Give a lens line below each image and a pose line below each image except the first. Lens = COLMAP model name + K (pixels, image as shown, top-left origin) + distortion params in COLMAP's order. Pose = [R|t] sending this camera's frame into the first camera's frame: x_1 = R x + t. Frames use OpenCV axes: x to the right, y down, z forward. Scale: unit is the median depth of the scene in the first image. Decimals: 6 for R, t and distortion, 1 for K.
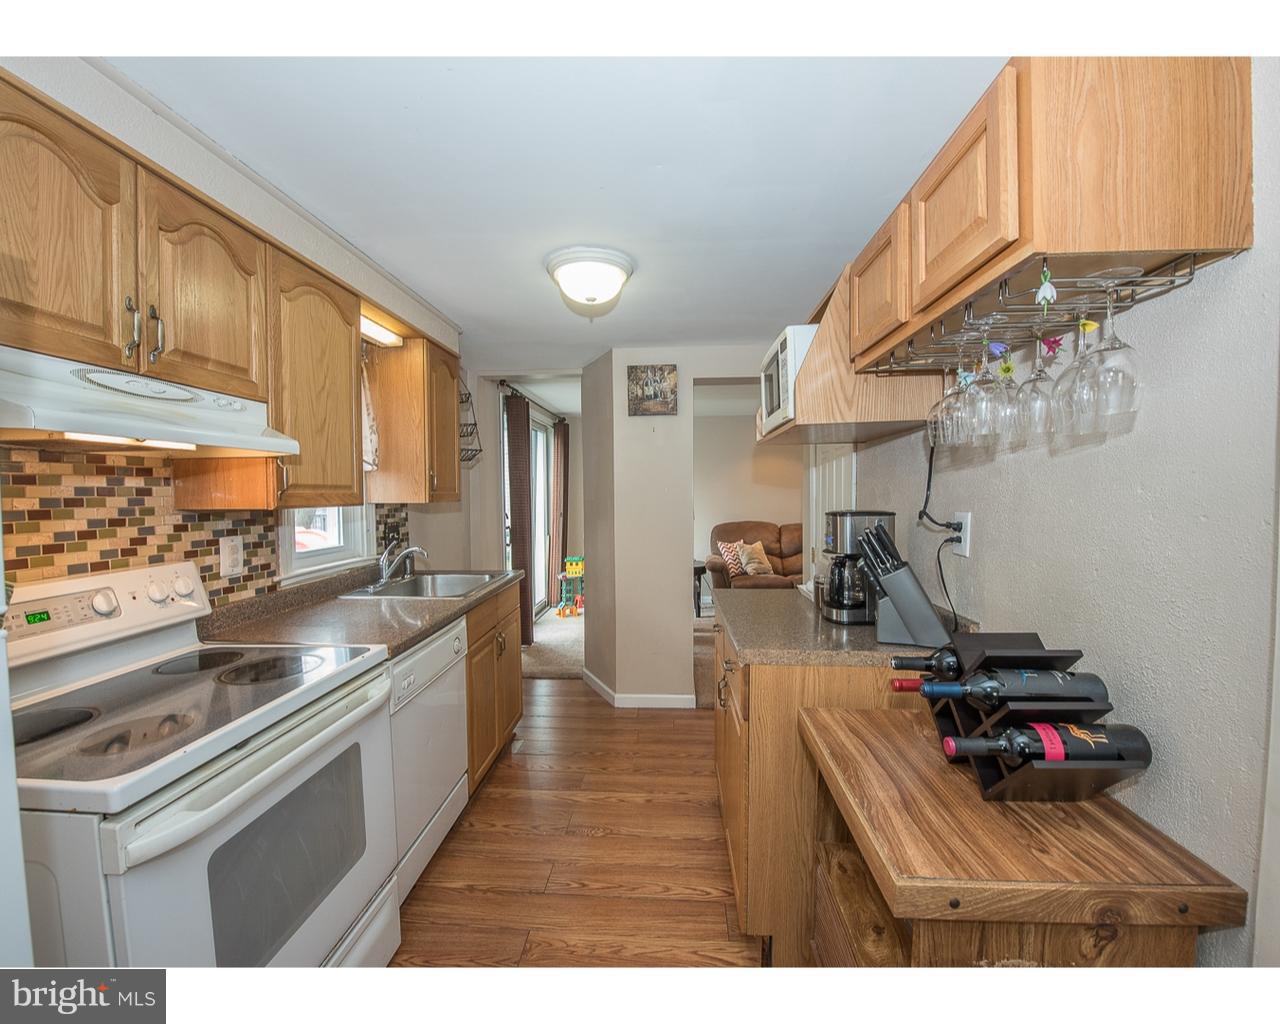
lens RADIAL K [[542.5, 0, 637.8], [0, 542.5, 510.2], [0, 0, 1]] dist [-0.016456, -0.002444]
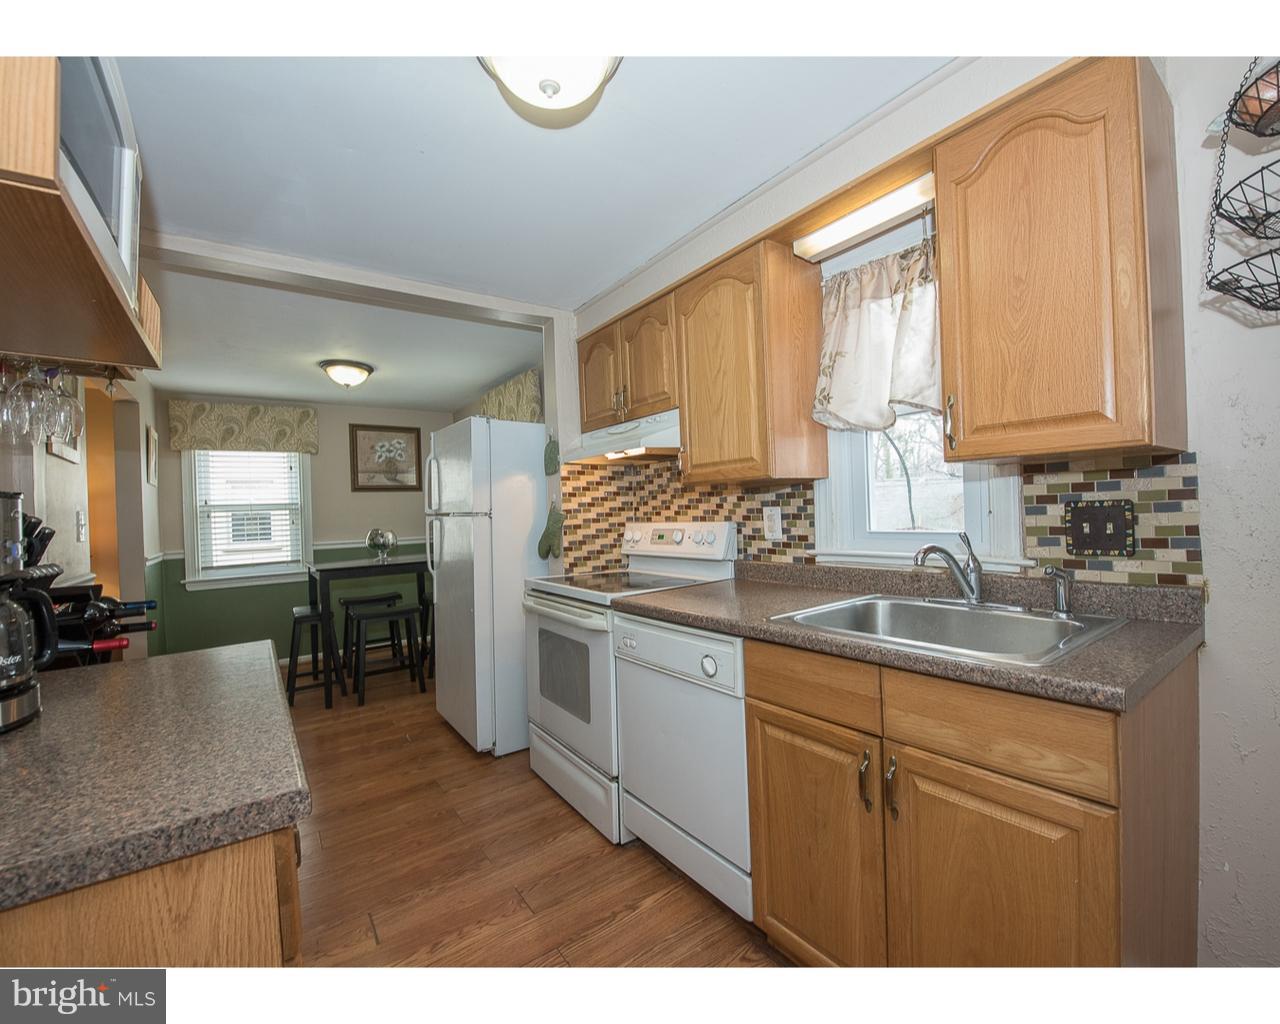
lens RADIAL K [[542.5, 0, 644.5], [0, 542.5, 513.4], [0, 0, 1]] dist [-0.016456, -0.002444]
pose [[-0.766055, 0.029855, -0.642081, 0.233461], [0.013205, 0.999441, 0.030717, 0.022839], [0.642639, 0.015052, -0.766021, 1.739871]]
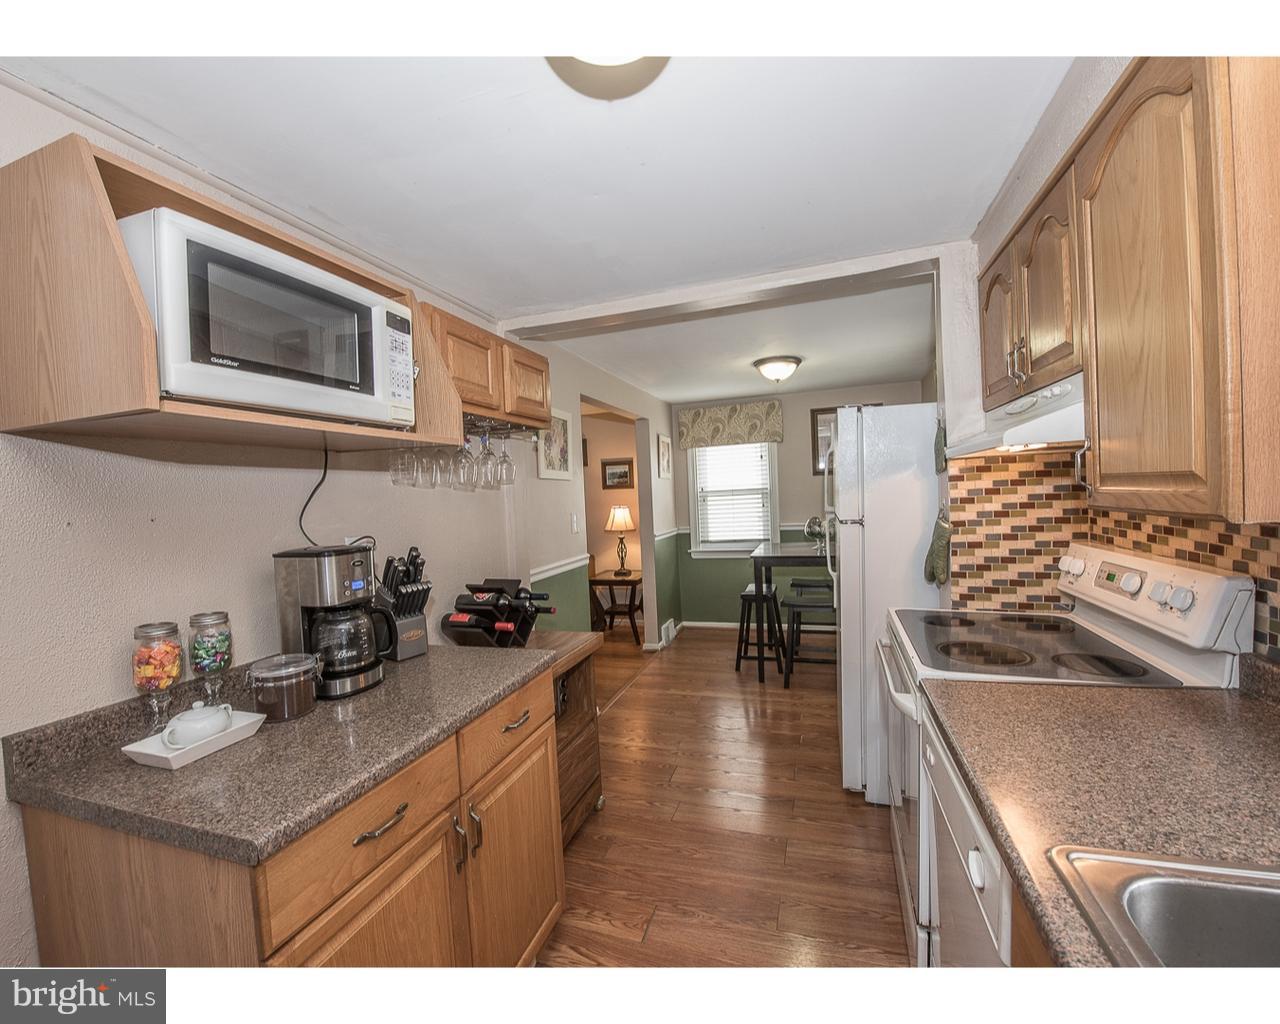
lens RADIAL K [[542.5, 0, 641.6], [0, 542.5, 514.1], [0, 0, 1]] dist [-0.016456, -0.002444]
pose [[-0.966931, 0.034937, 0.252633, -0.229293], [0.054356, 0.996044, 0.070296, -0.070353], [-0.249178, 0.081704, -0.965005, 1.658644]]
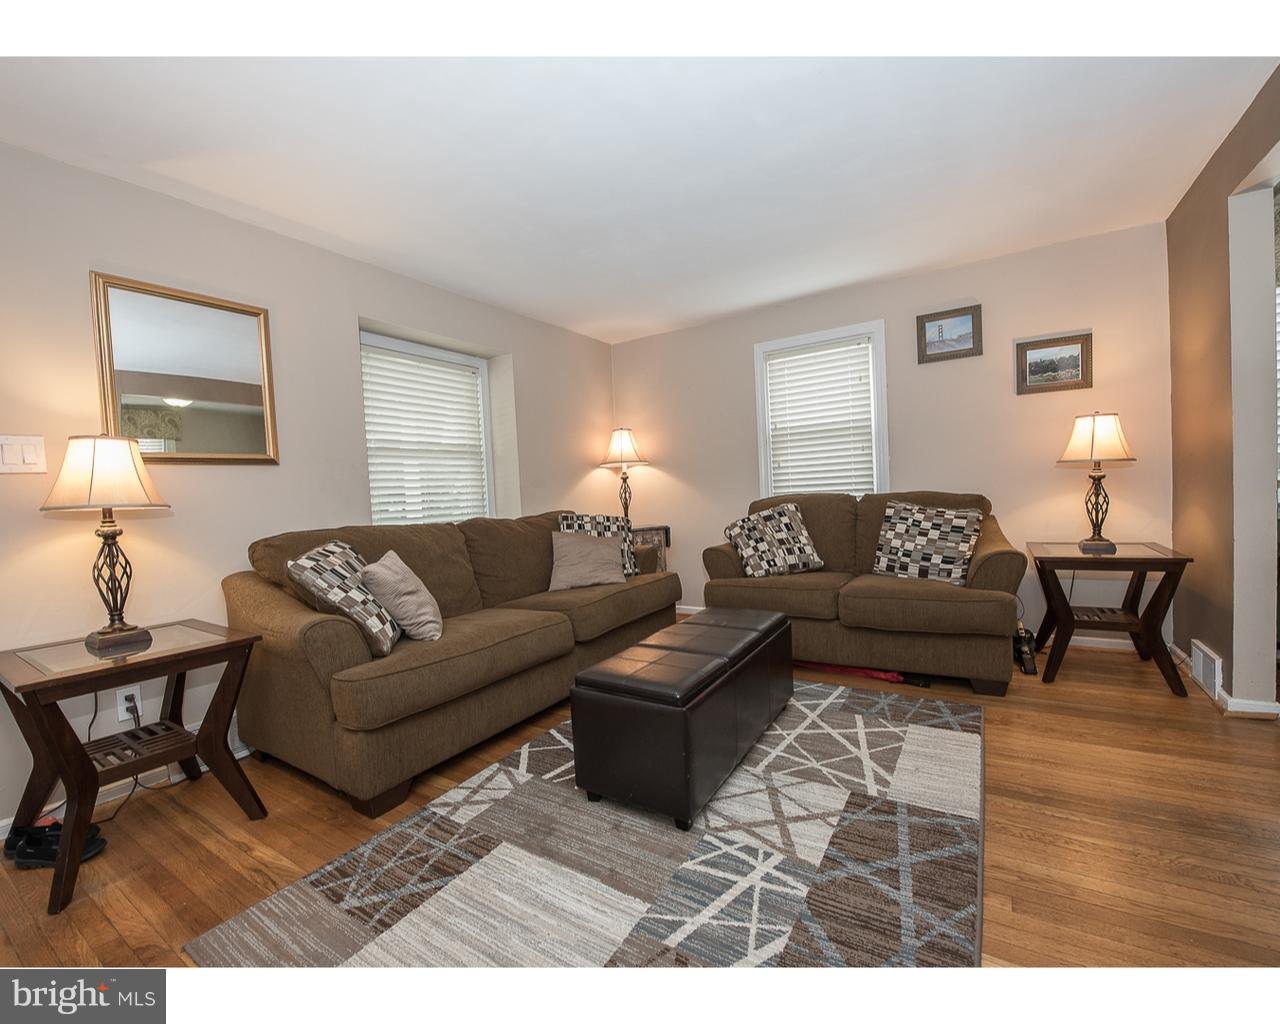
lens RADIAL K [[542.5, 0, 643.7], [0, 542.5, 511.5], [0, 0, 1]] dist [-0.016456, -0.002444]
pose [[-0.878490, 0.030291, 0.476800, 1.037424], [0.071774, 0.995029, 0.069027, 0.164960], [-0.472339, 0.094862, -0.876298, 0.737644]]
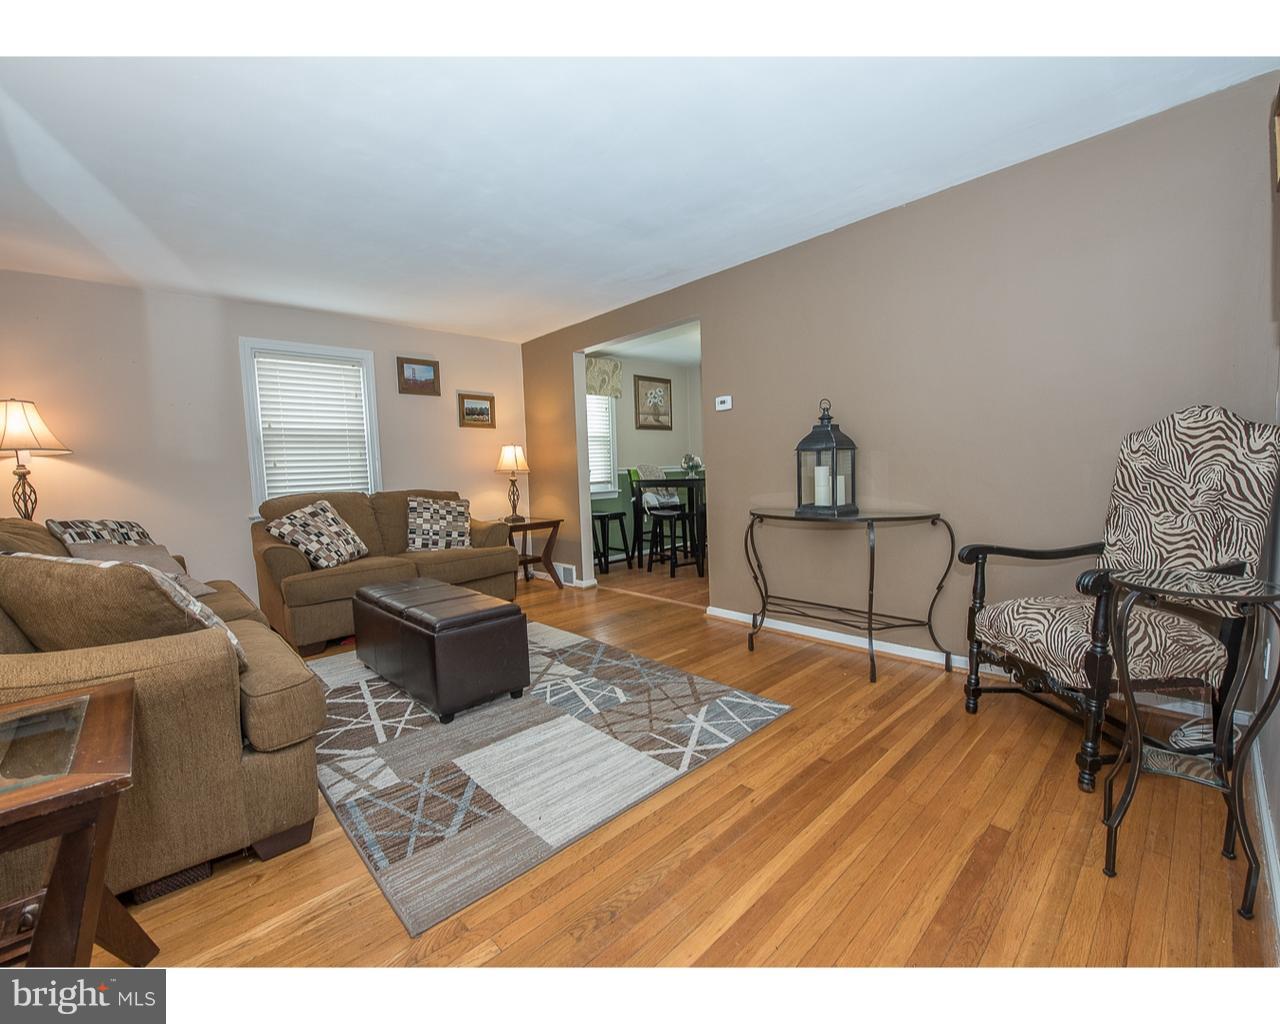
lens RADIAL K [[542.5, 0, 642.4], [0, 542.5, 511.1], [0, 0, 1]] dist [-0.016456, -0.002444]
pose [[-0.673474, 0.081684, -0.734684, 2.182410], [0.010969, 0.994871, 0.100558, 0.151652], [0.739130, 0.059664, -0.670915, 1.096855]]
